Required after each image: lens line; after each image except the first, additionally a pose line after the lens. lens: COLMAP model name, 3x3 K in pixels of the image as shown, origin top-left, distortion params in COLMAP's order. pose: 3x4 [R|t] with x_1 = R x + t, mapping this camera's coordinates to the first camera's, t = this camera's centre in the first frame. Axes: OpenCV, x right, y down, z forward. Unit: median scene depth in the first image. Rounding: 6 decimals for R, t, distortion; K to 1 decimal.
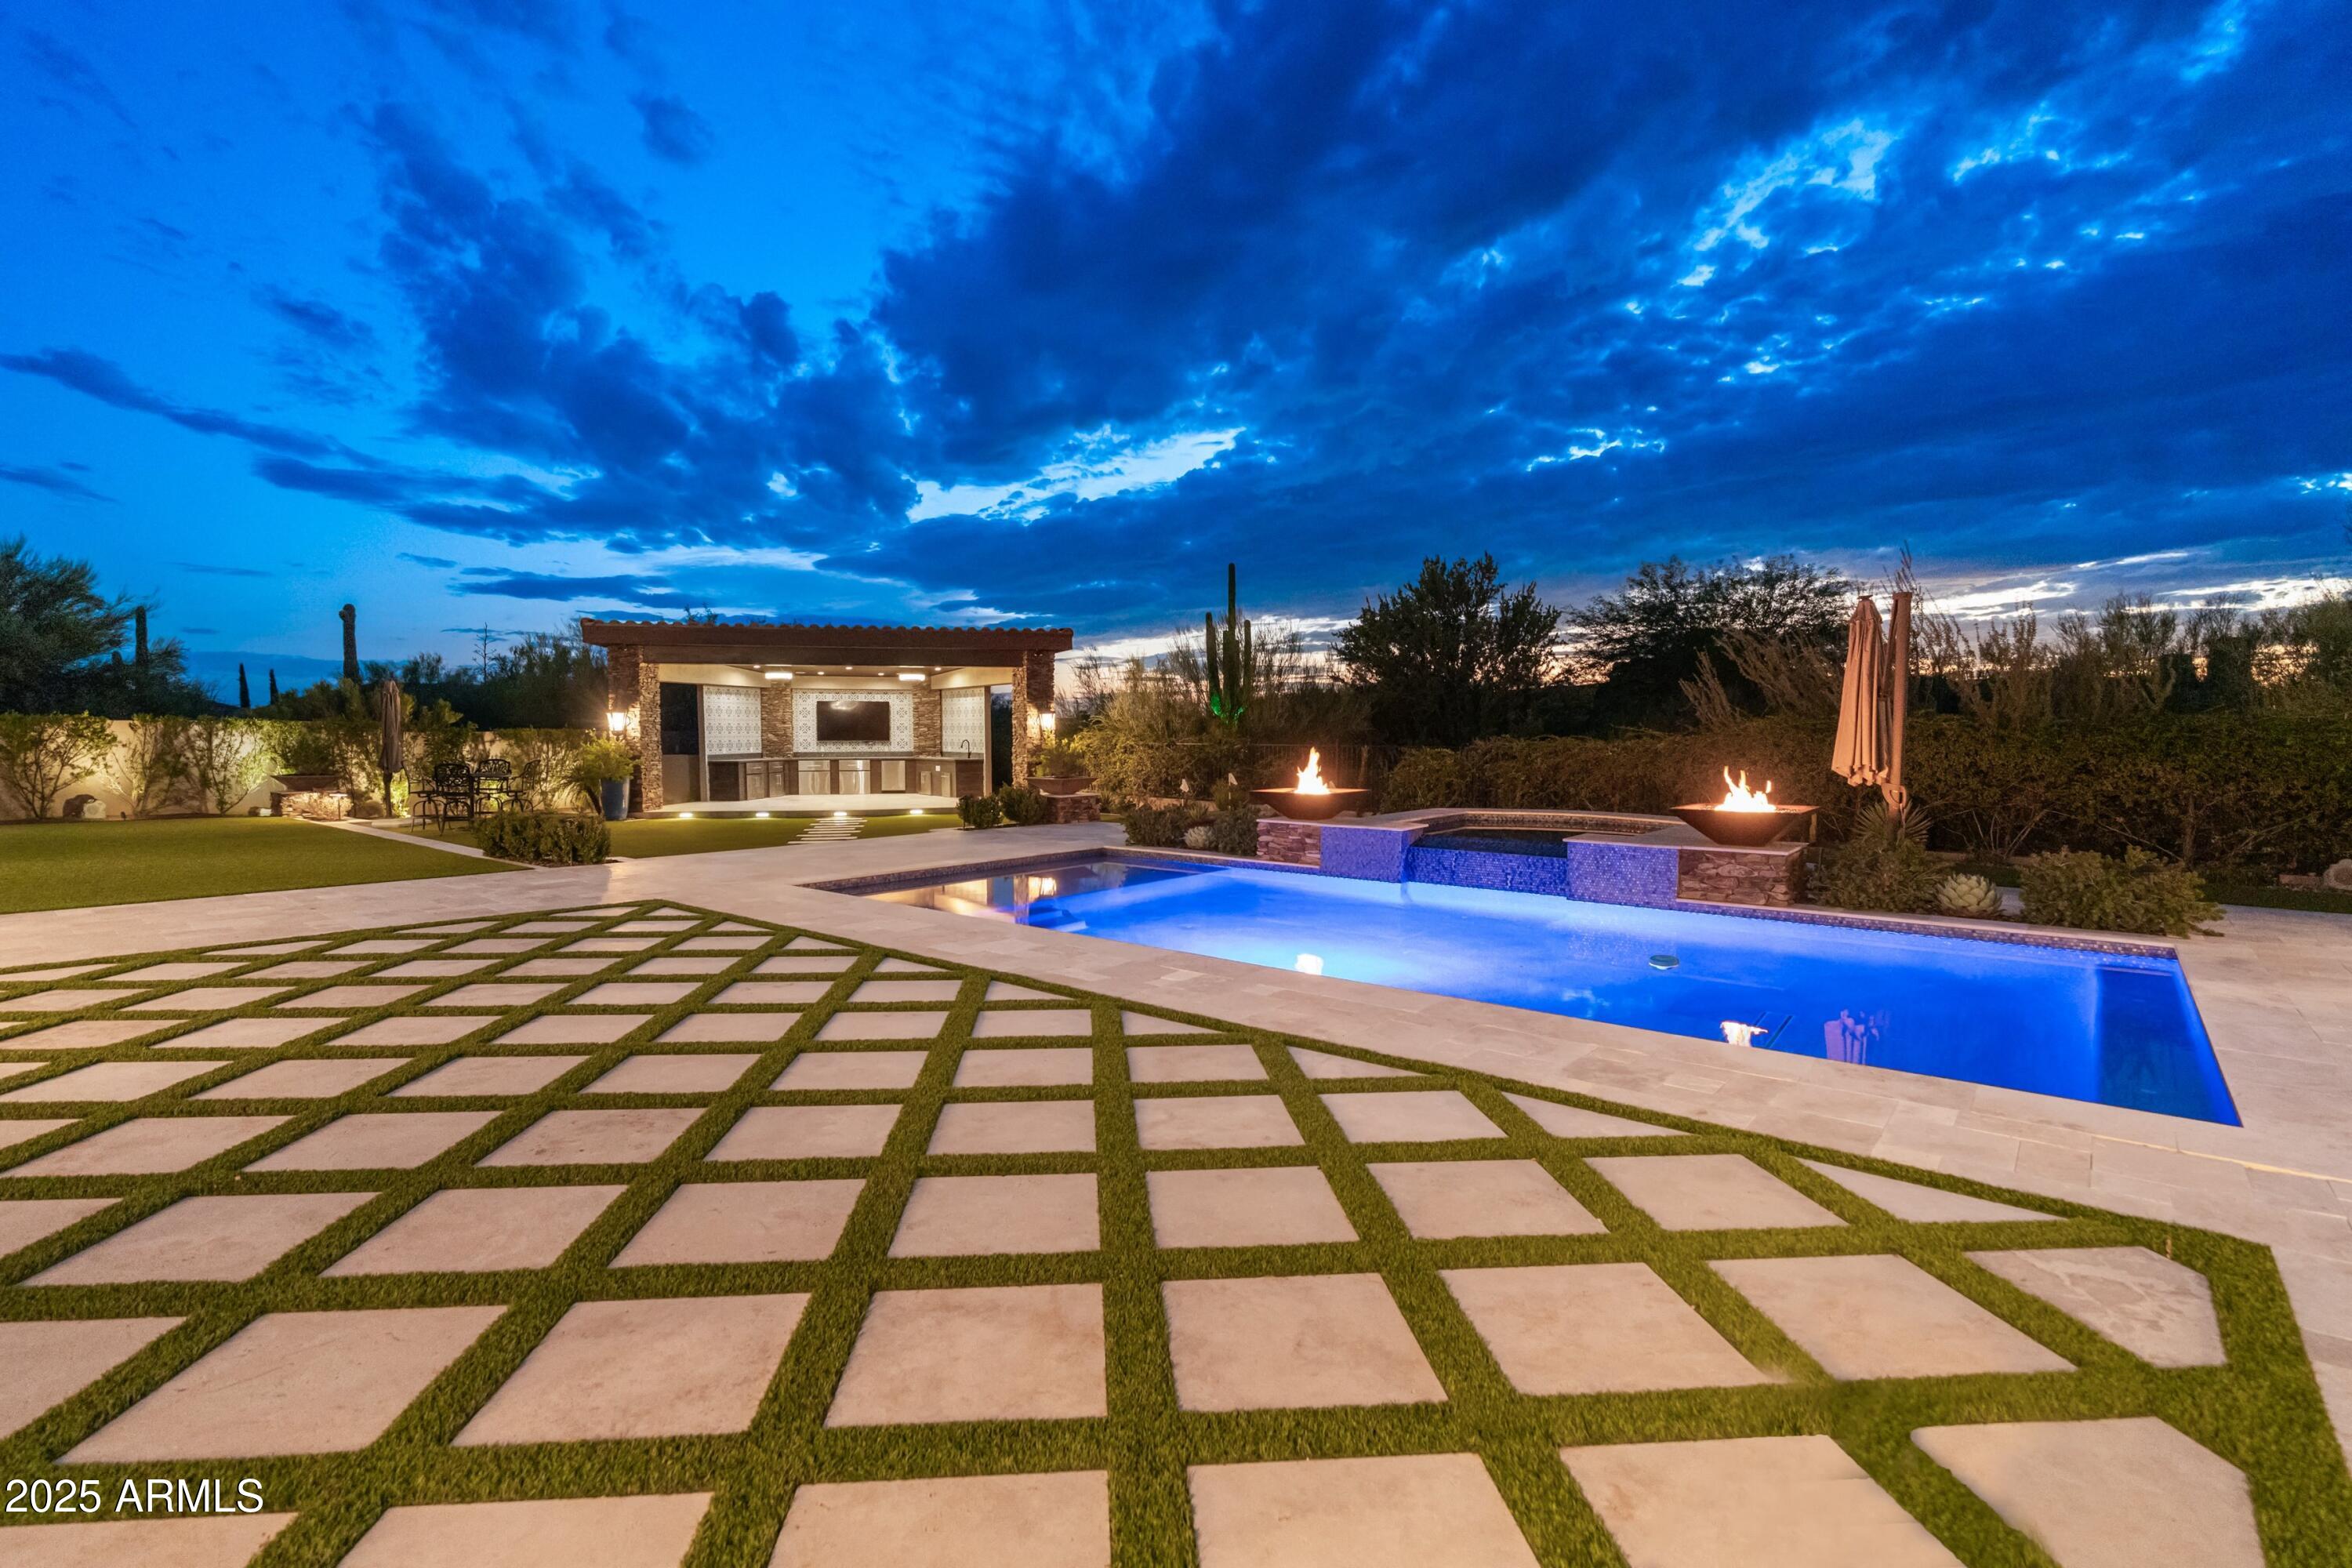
lens RADIAL K [[1065.7, 0, 1176.0], [0, 1065.7, 784.0], [0, 0, 1]] dist [-0.005413, -0.000204]
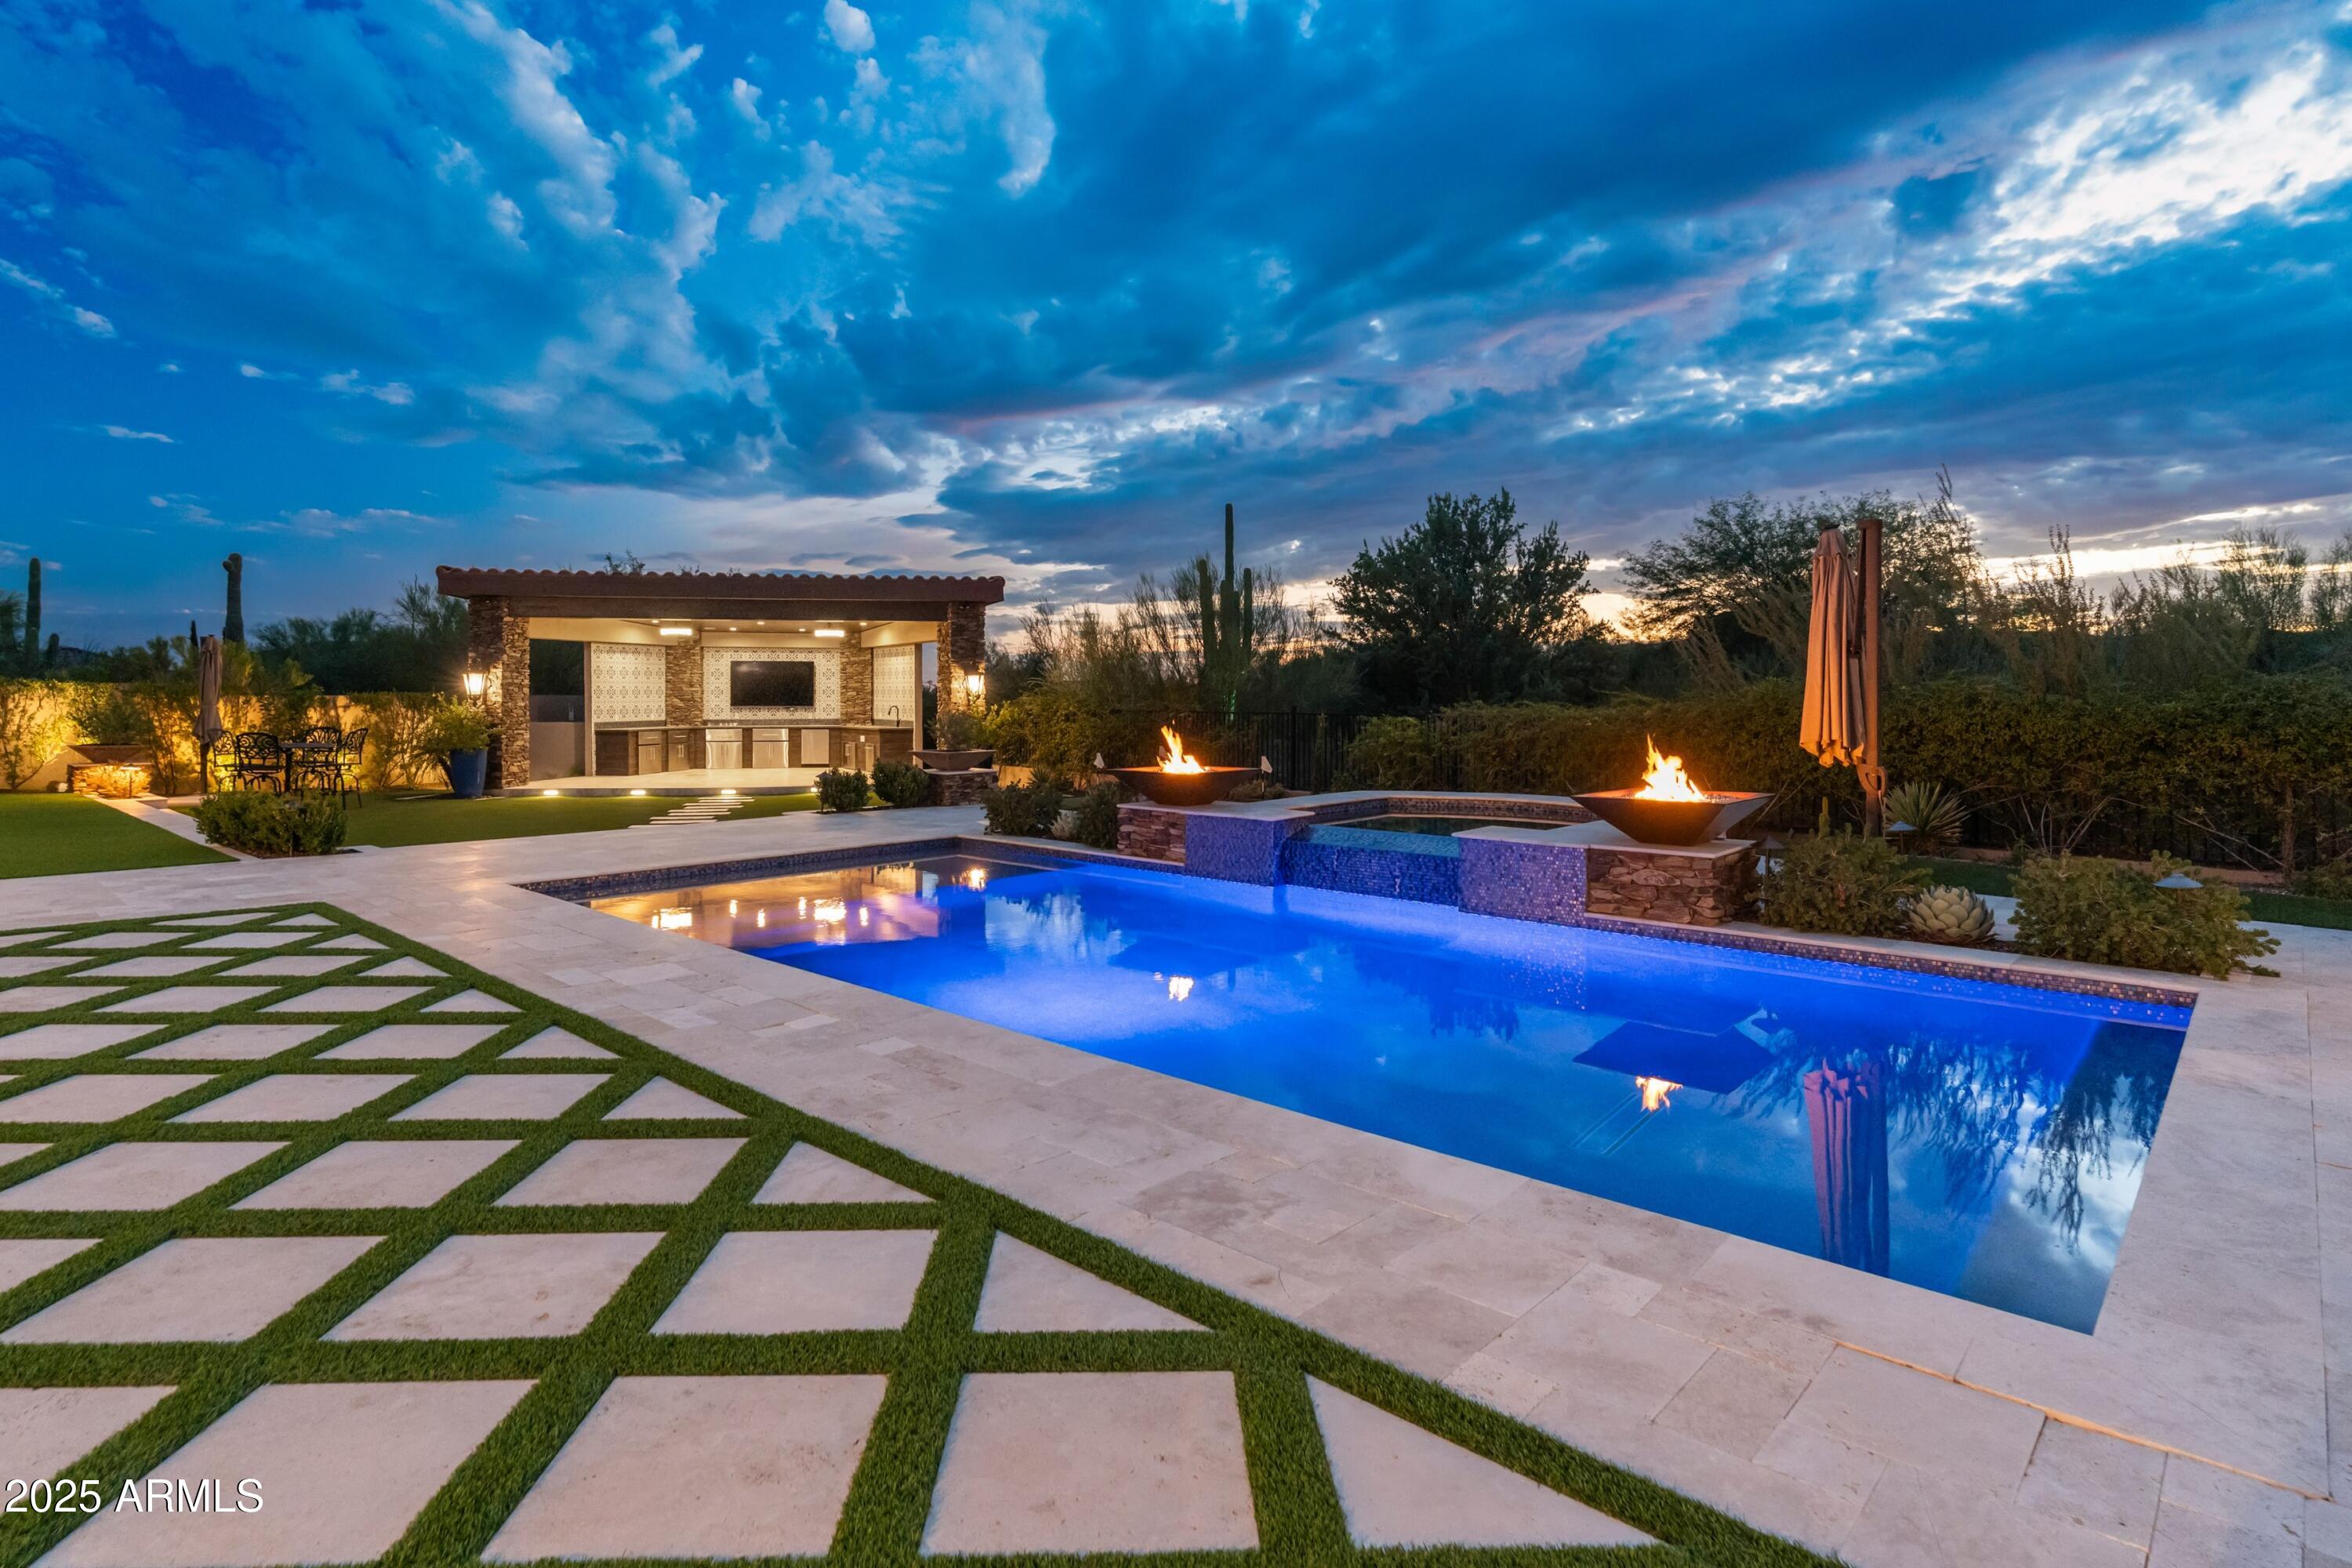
lens RADIAL K [[1195.9, 0, 1184.5], [0, 1195.9, 670.7], [0, 0, 1]] dist [-0.006071, 0.000636]
pose [[0.999118, -0.000228, -0.041983, 0.101331], [-0.002710, 0.997550, -0.069898, -0.003057], [0.041896, 0.069950, 0.996670, 0.050461]]
